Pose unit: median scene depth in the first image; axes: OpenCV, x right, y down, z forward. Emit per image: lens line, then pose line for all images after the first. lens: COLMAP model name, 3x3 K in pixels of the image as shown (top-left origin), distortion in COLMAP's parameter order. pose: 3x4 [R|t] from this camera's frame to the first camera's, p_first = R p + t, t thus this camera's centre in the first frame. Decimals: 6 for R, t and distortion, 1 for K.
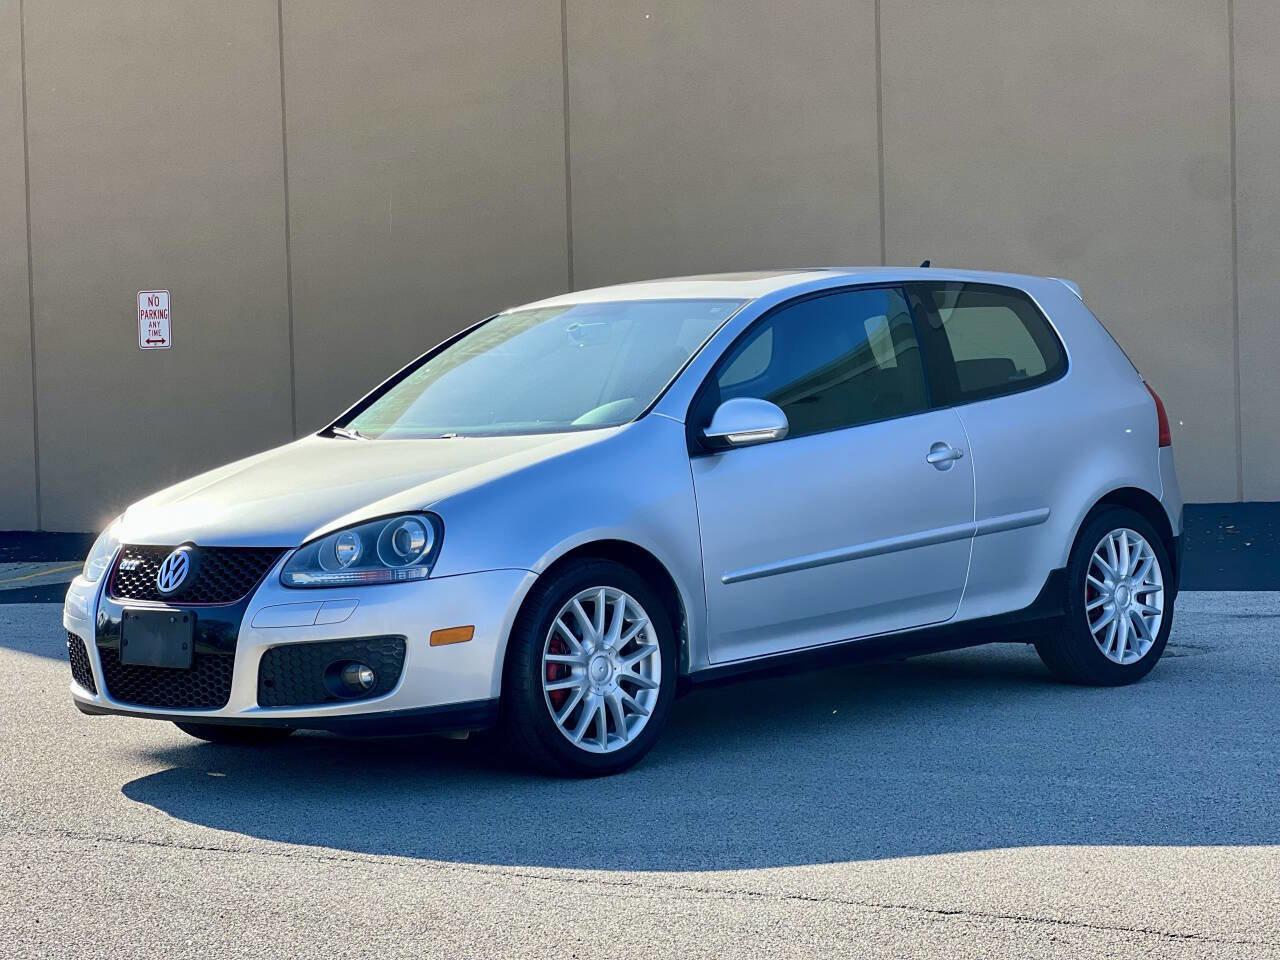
lens RADIAL K [[2862.2, 0, 634.5], [0, 2862.2, 424.0], [0, 0, 1]] dist [-0.483458, 13.403025]
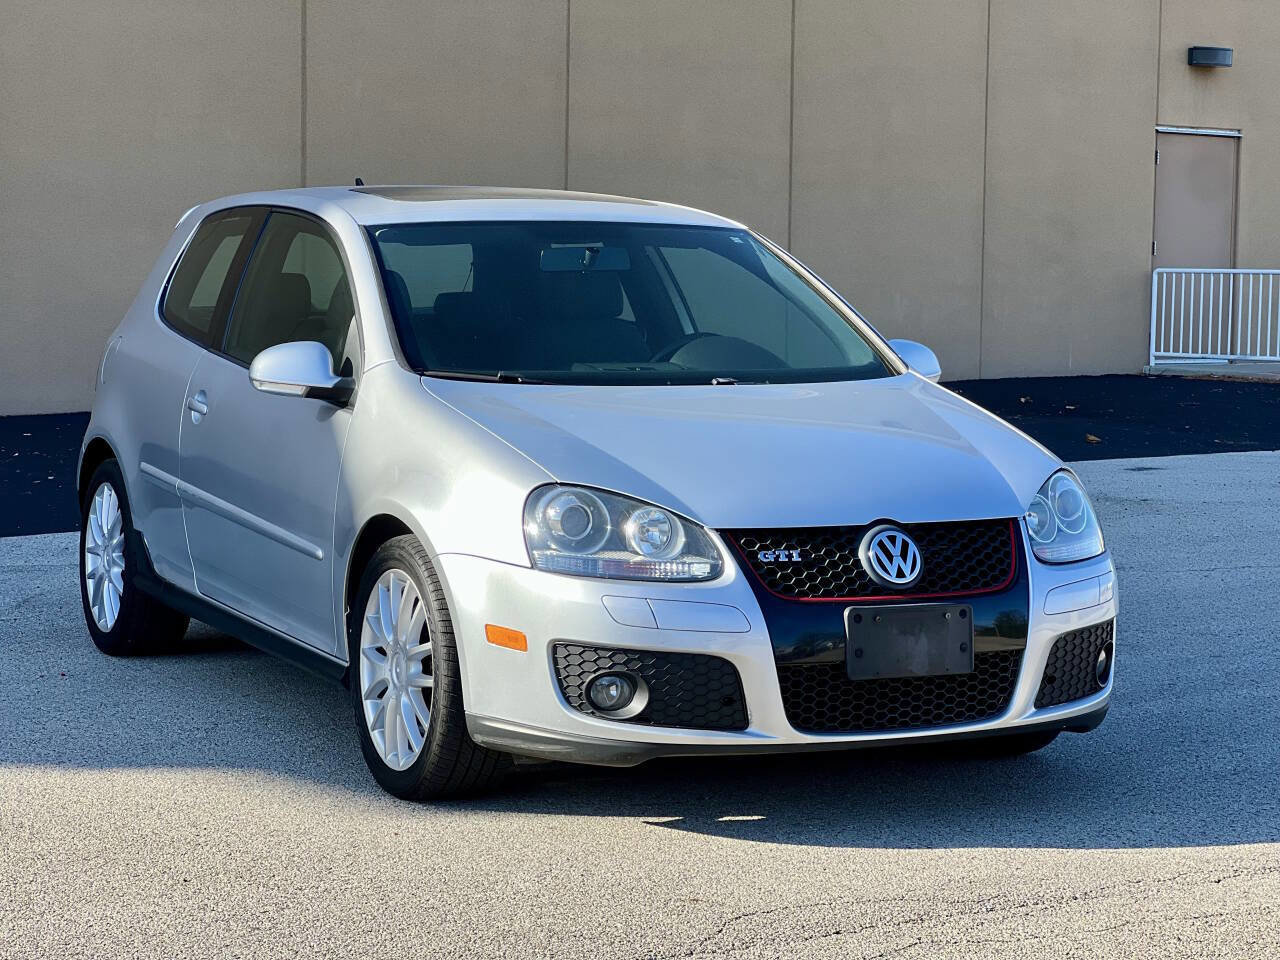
lens RADIAL K [[2862.2, 0, 634.5], [0, 2862.2, 424.0], [0, 0, 1]] dist [-0.483458, 13.403025]
pose [[0.348655, -0.019179, 0.937055, -0.925384], [-0.010124, 0.999655, 0.024227, -0.003295], [-0.937197, -0.017933, 0.348340, 0.796621]]
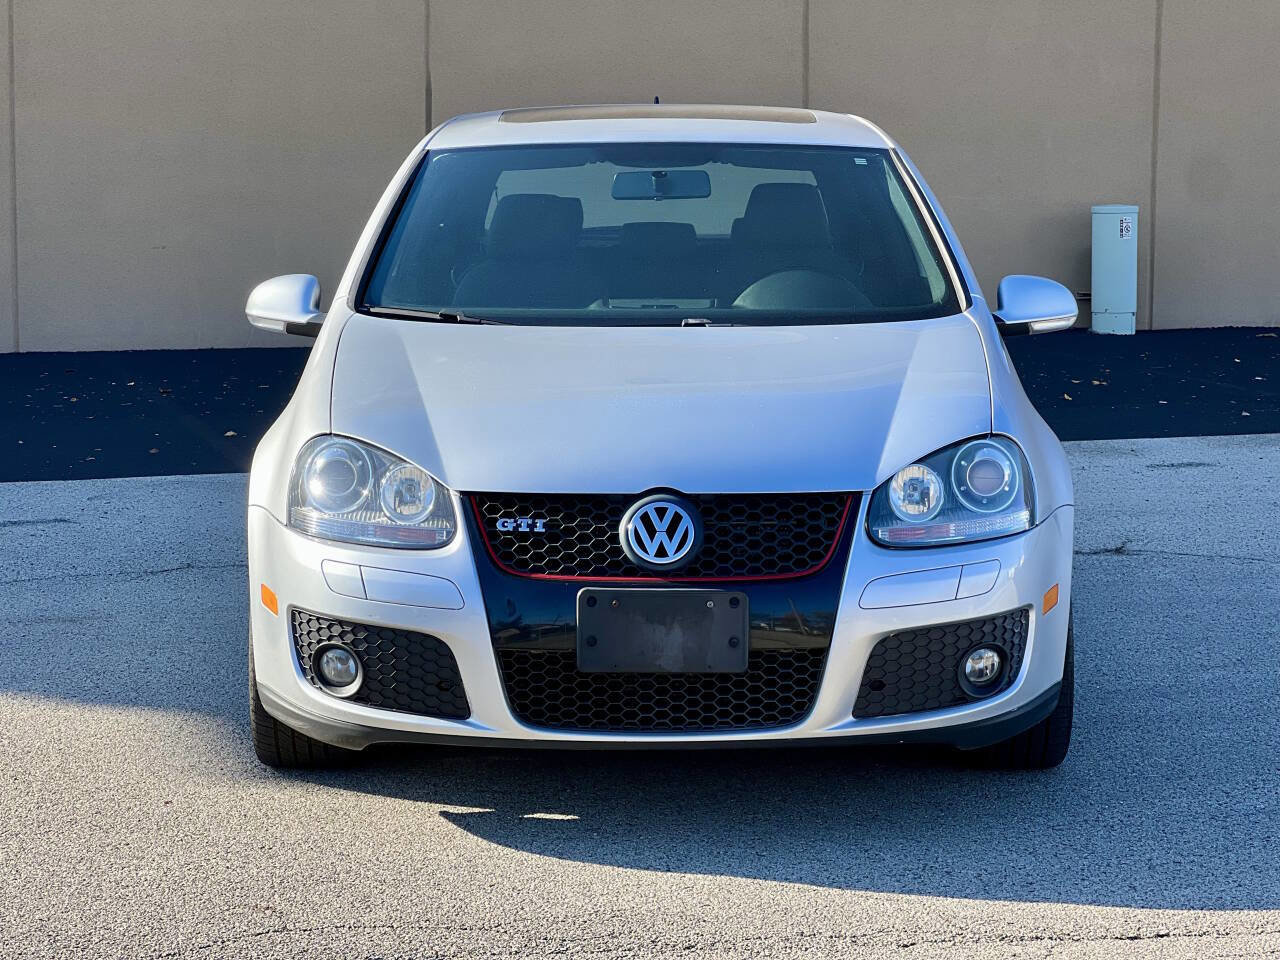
lens RADIAL K [[2862.2, 0, 634.5], [0, 2862.2, 424.0], [0, 0, 1]] dist [-0.483458, 13.403025]
pose [[0.723481, -0.030408, 0.689674, -0.634993], [-0.015118, 0.998092, 0.059865, -0.014549], [-0.690179, -0.053737, 0.721641, 0.517963]]
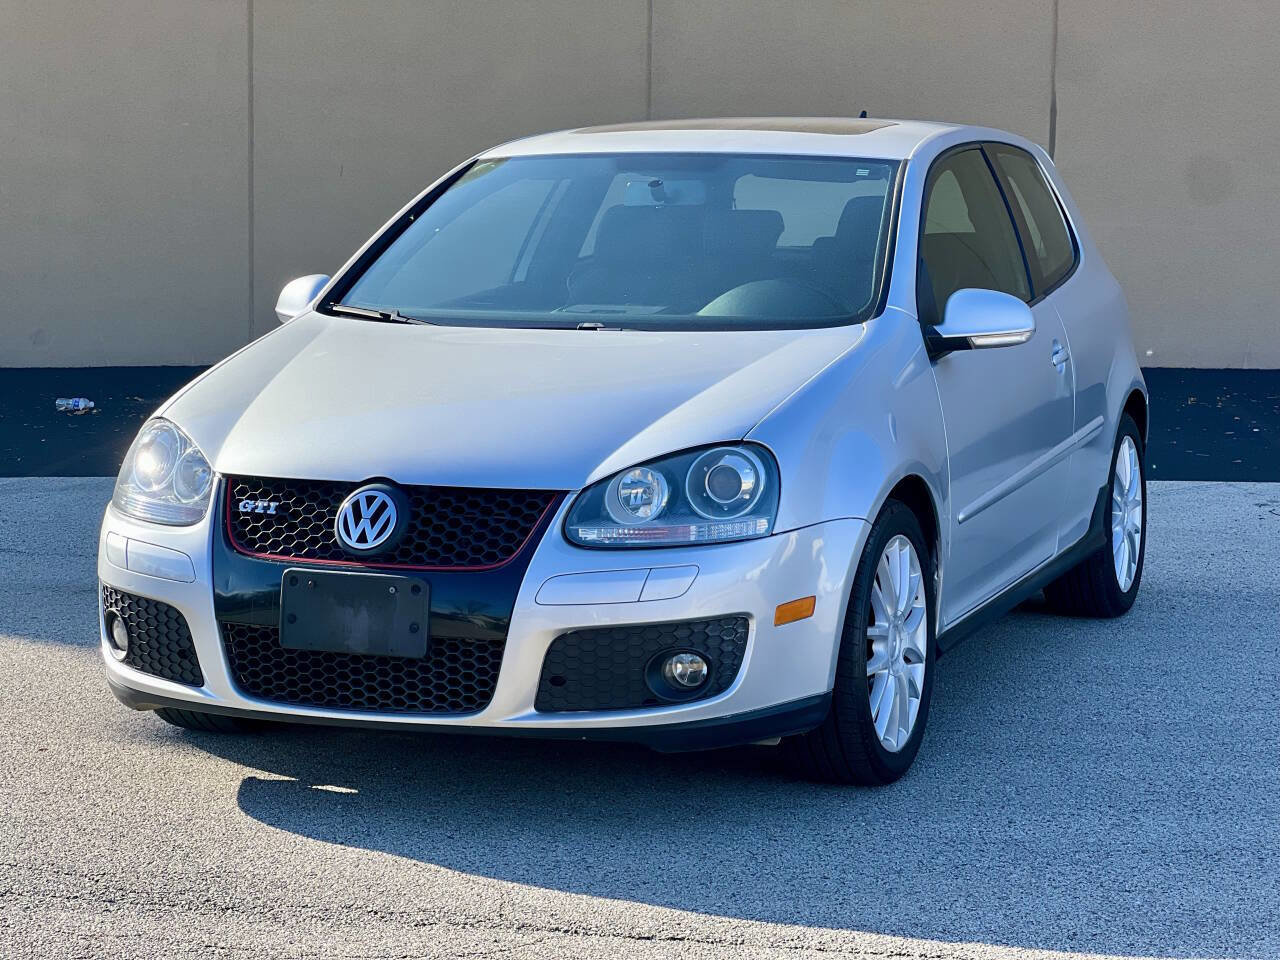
lens RADIAL K [[2862.2, 0, 634.5], [0, 2862.2, 424.0], [0, 0, 1]] dist [-0.483458, 13.403025]
pose [[0.919625, 0.007163, 0.392732, -0.380078], [-0.032833, 0.997737, 0.058683, -0.015816], [-0.391422, -0.066861, 0.917779, 0.326534]]
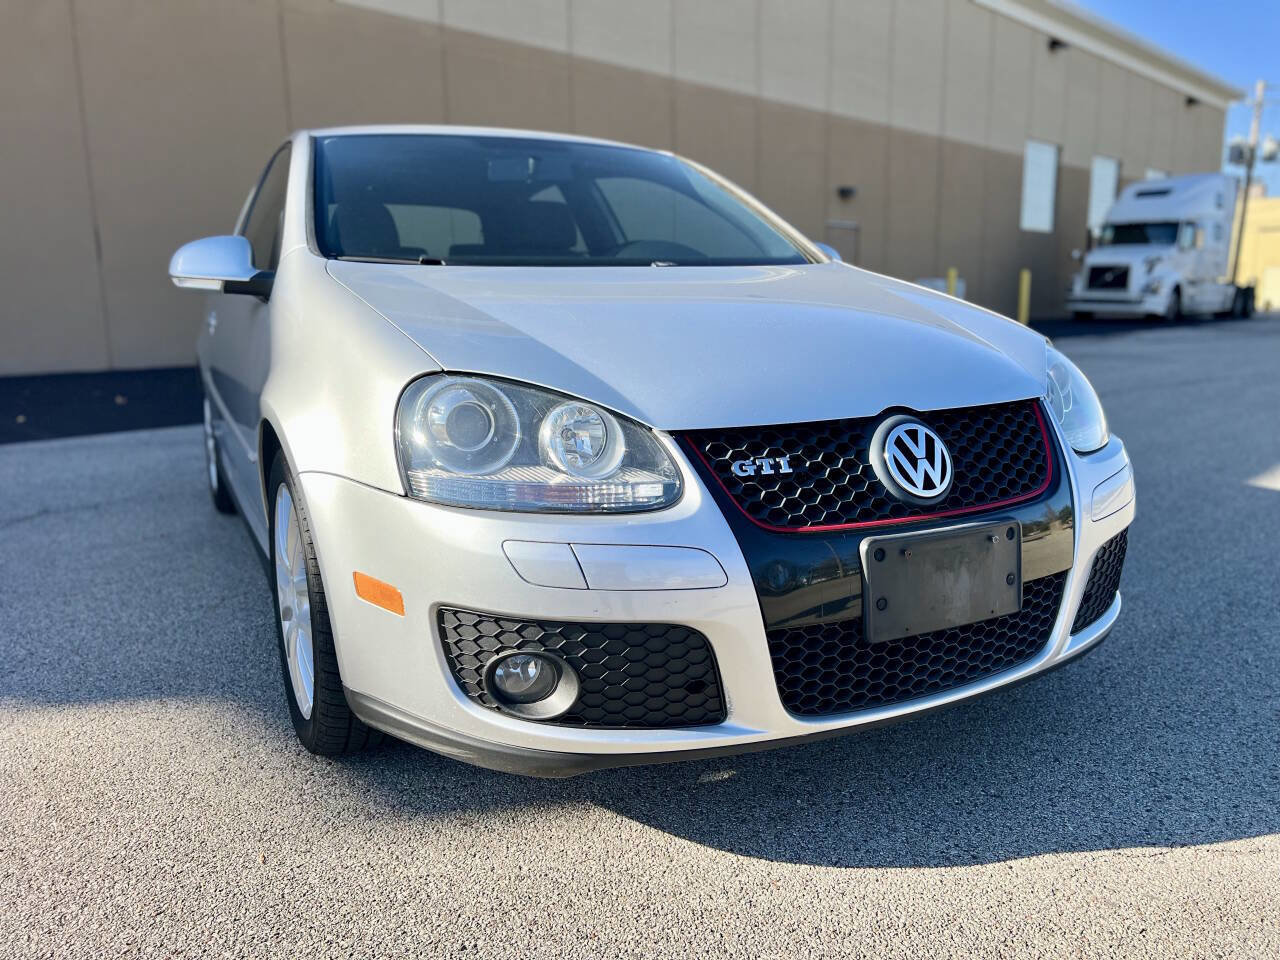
lens RADIAL K [[961.2, 0, 640.0], [0, 961.2, 480.0], [0, 0, 1]] dist [0.116997, -0.270342]
pose [[0.326901, -0.146827, 0.933583, -0.361070], [0.022516, 0.988787, 0.147624, 0.026094], [-0.944790, -0.027238, 0.326542, 0.992328]]
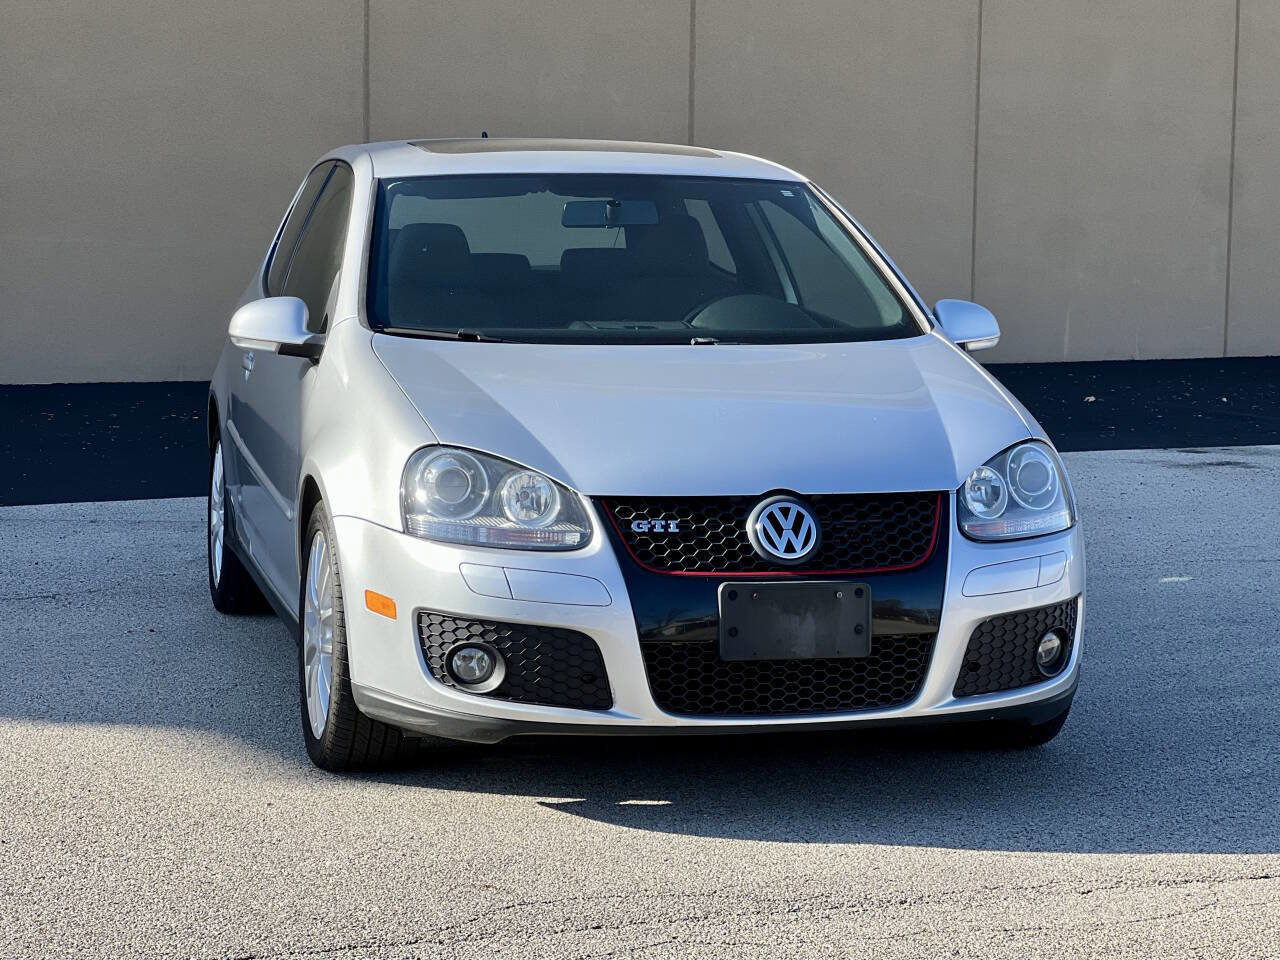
lens RADIAL K [[2862.2, 0, 634.5], [0, 2862.2, 424.0], [0, 0, 1]] dist [-0.483458, 13.403025]
pose [[0.539067, -0.023627, 0.841932, -0.801749], [-0.017381, 0.999082, 0.039166, -0.003623], [-0.842084, -0.035747, 0.538161, 0.641224]]
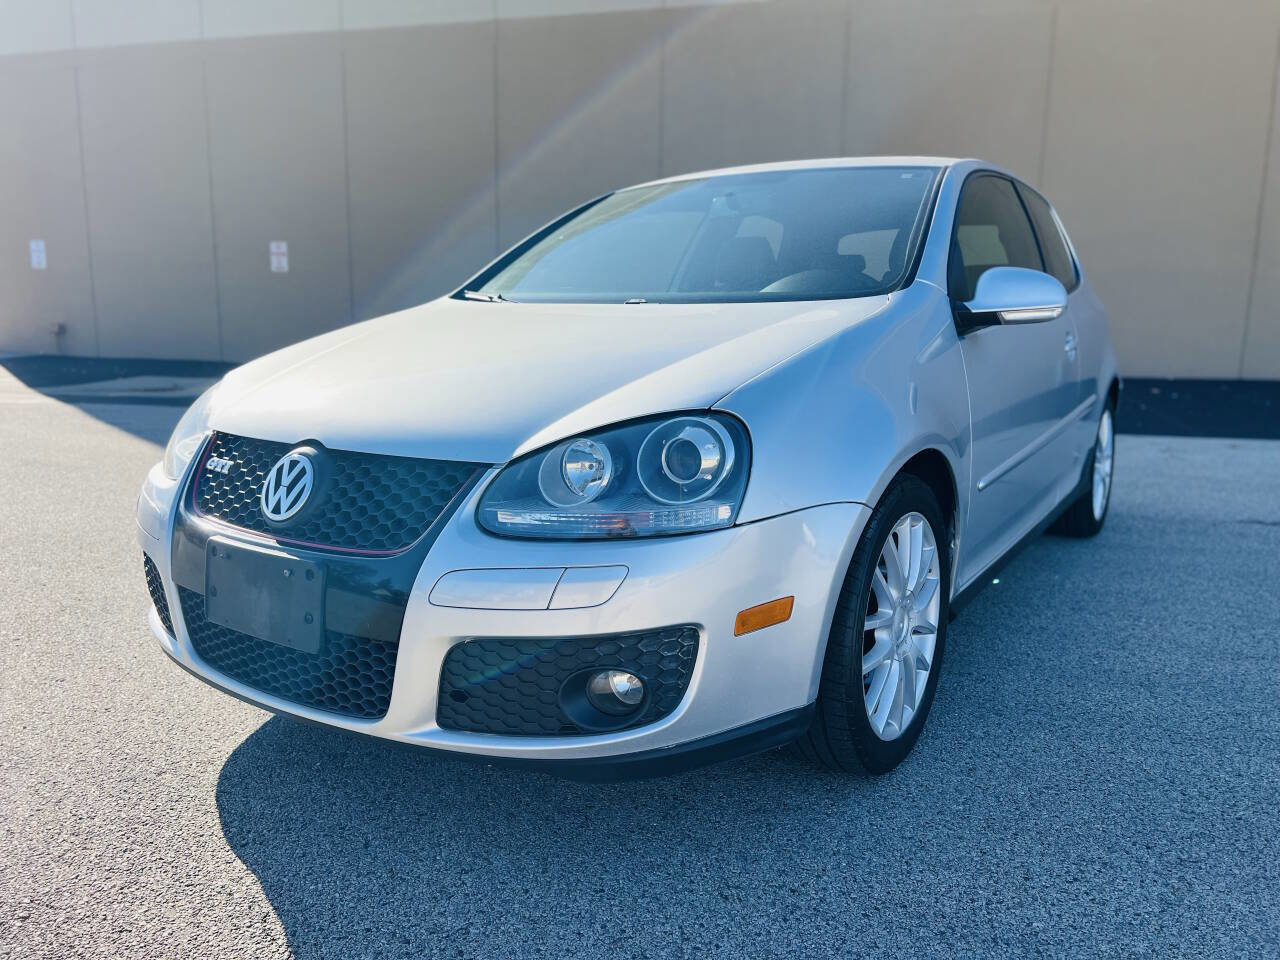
lens RADIAL K [[961.2, 0, 640.0], [0, 961.2, 480.0], [0, 0, 1]] dist [0.116997, -0.270342]
pose [[0.982939, 0.011905, 0.183547, -0.124455], [-0.040284, 0.987609, 0.151674, 0.014136], [-0.179467, -0.156480, 0.971239, 0.778237]]
